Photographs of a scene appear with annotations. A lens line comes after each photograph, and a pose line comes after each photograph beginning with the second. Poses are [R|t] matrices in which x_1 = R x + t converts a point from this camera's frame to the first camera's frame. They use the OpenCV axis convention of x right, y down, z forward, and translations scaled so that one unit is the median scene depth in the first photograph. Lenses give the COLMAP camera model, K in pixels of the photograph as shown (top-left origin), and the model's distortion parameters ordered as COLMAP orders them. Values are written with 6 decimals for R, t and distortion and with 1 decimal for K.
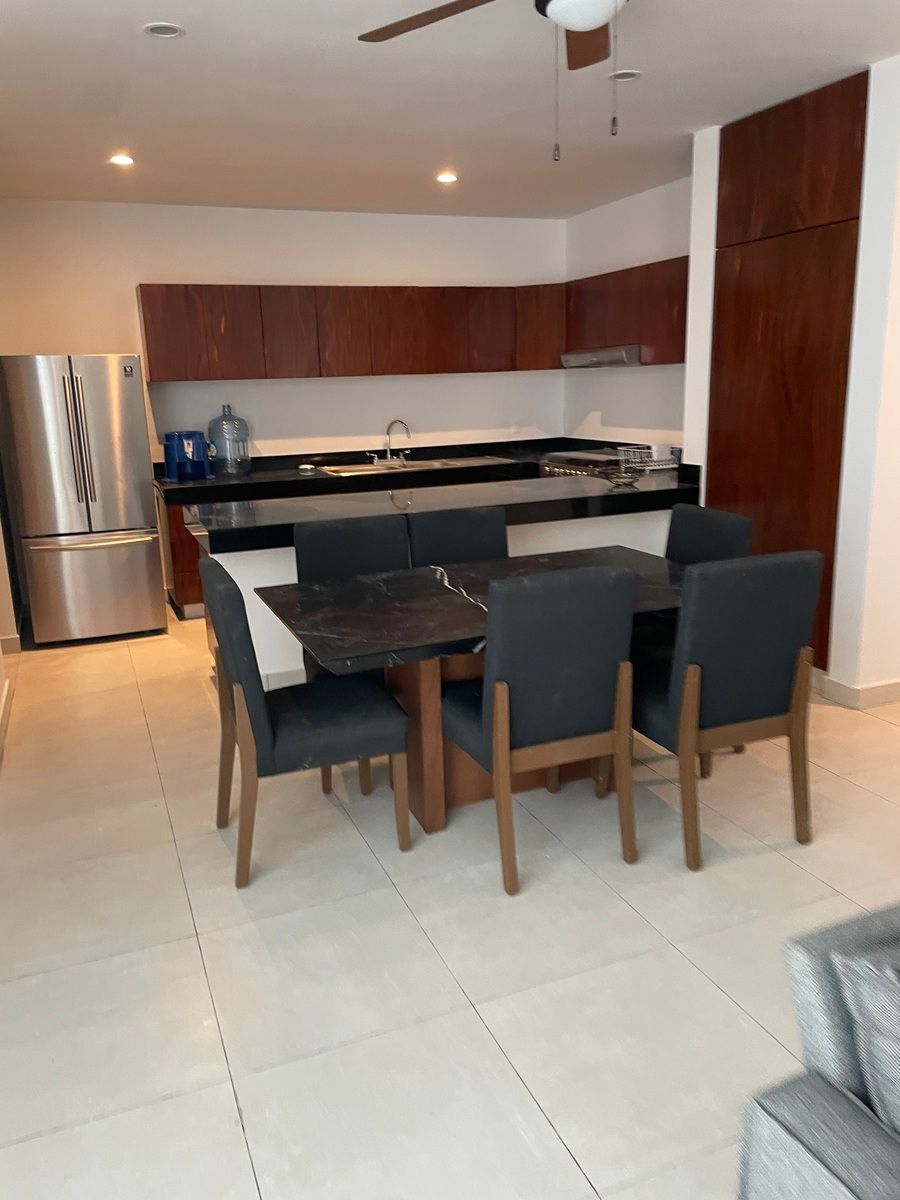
lens RADIAL K [[906.9, 0, 450.0], [0, 906.9, 600.0], [0, 0, 1]] dist [0.011291, -0.000846]
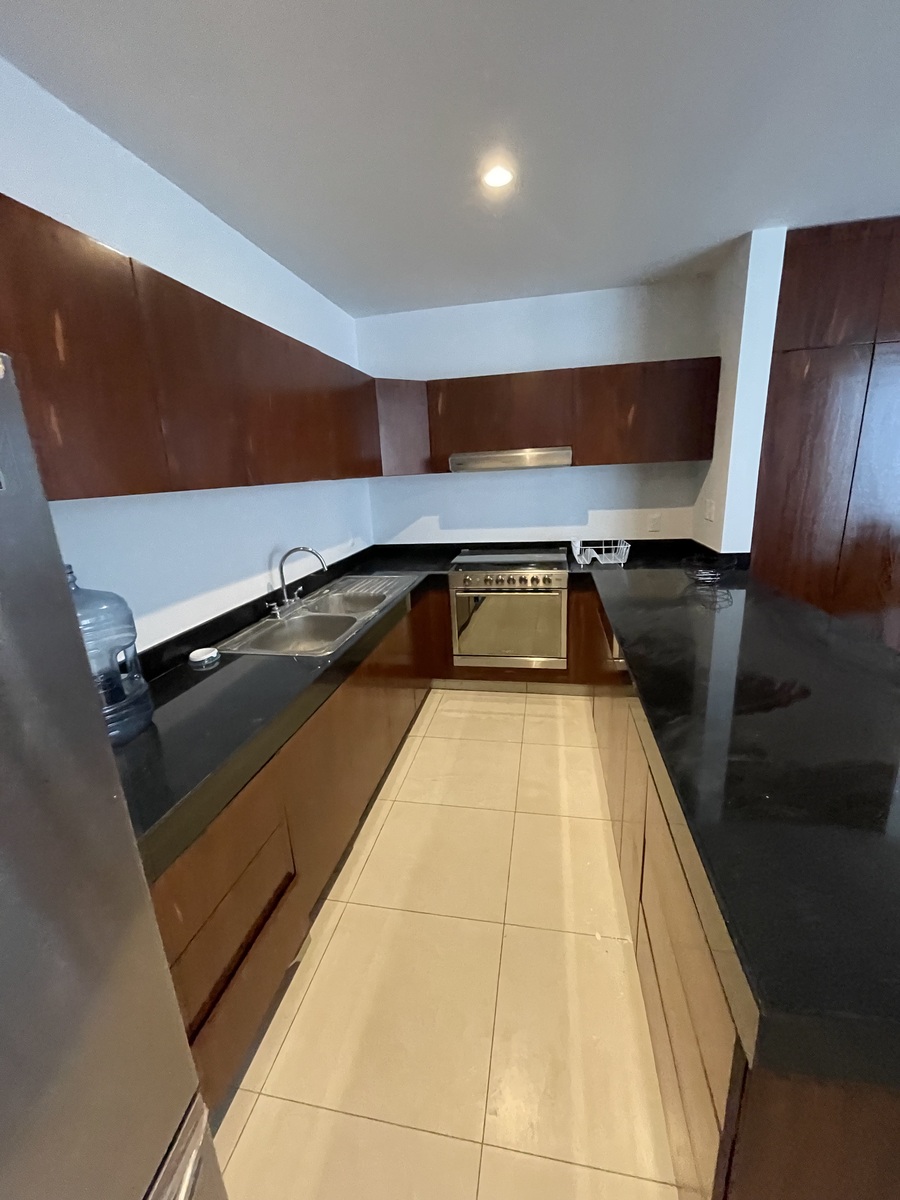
lens RADIAL K [[482.4, 0, 454.0], [0, 482.4, 598.0], [0, 0, 1]] dist [-0.003584, 0.000392]
pose [[0.555215, -0.211518, 0.804361, -0.352207], [0.235920, 0.967450, 0.091559, -0.196290], [-0.797545, 0.138930, 0.587044, 0.816501]]
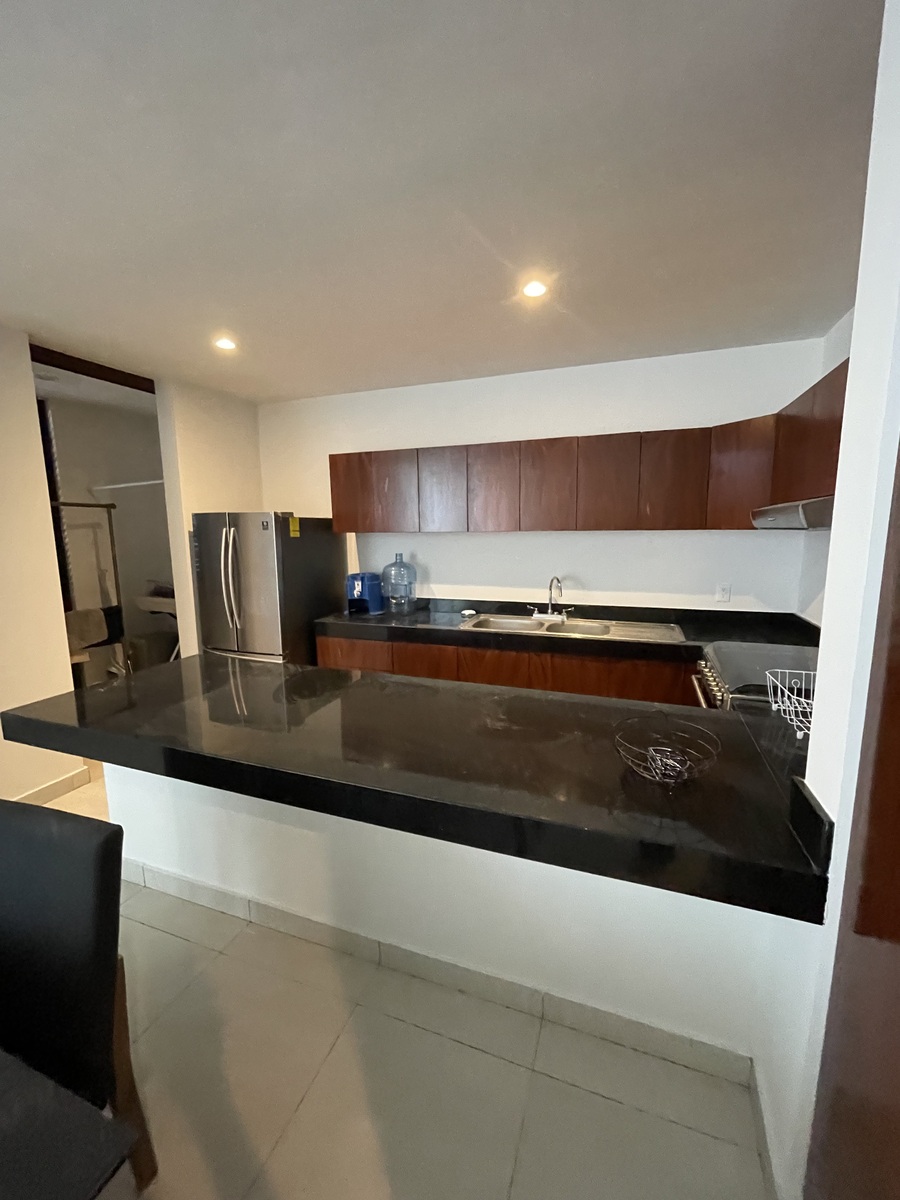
lens RADIAL K [[482.4, 0, 454.0], [0, 482.4, 598.0], [0, 0, 1]] dist [-0.003584, 0.000392]
pose [[0.743182, 0.122110, -0.657852, 0.237973], [-0.174262, 0.984598, -0.014105, -0.177013], [0.645998, 0.125121, 0.753015, 0.644318]]
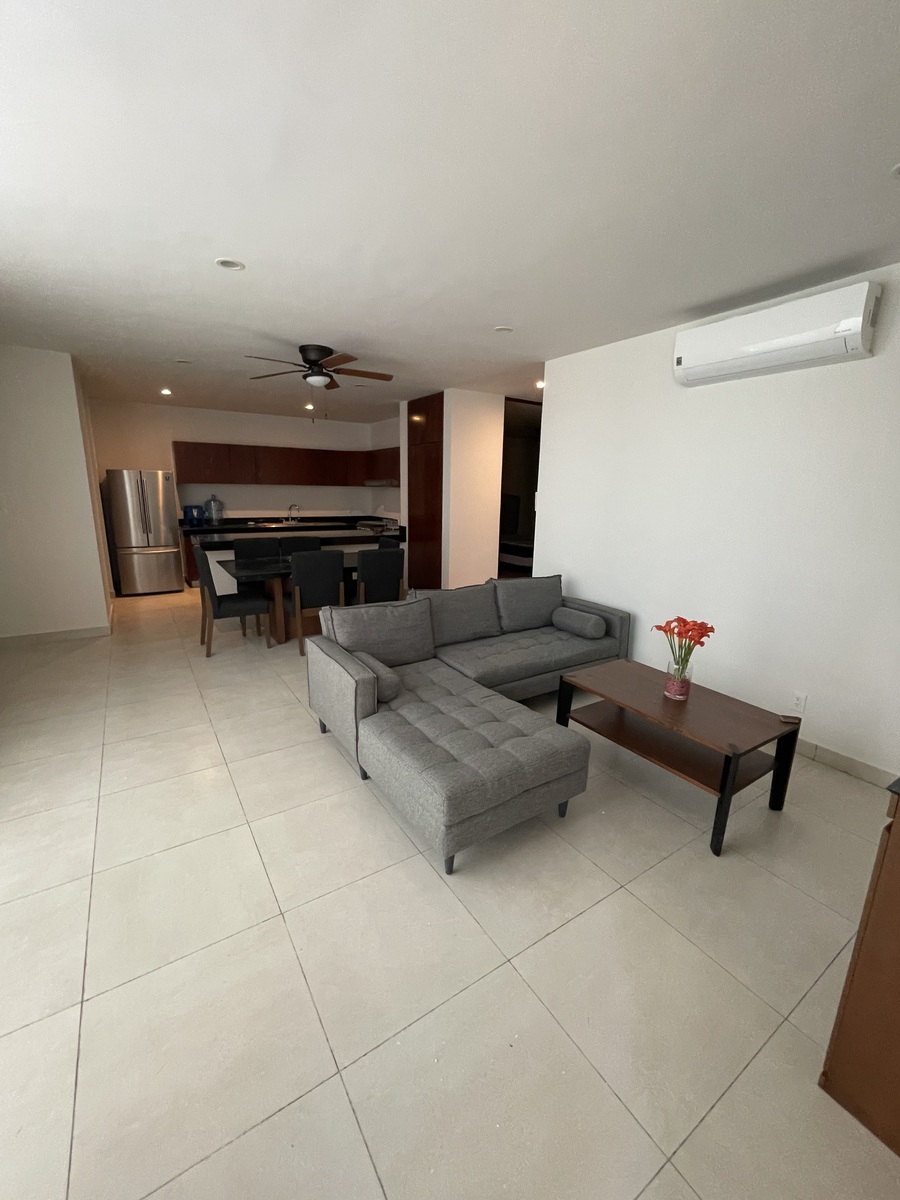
lens RADIAL K [[482.4, 0, 454.0], [0, 482.4, 598.0], [0, 0, 1]] dist [-0.003584, 0.000392]
pose [[0.979696, 0.006570, 0.200380, 0.115448], [-0.002622, 0.999797, -0.019961, 0.074372], [-0.200470, 0.019031, 0.979515, -0.333559]]
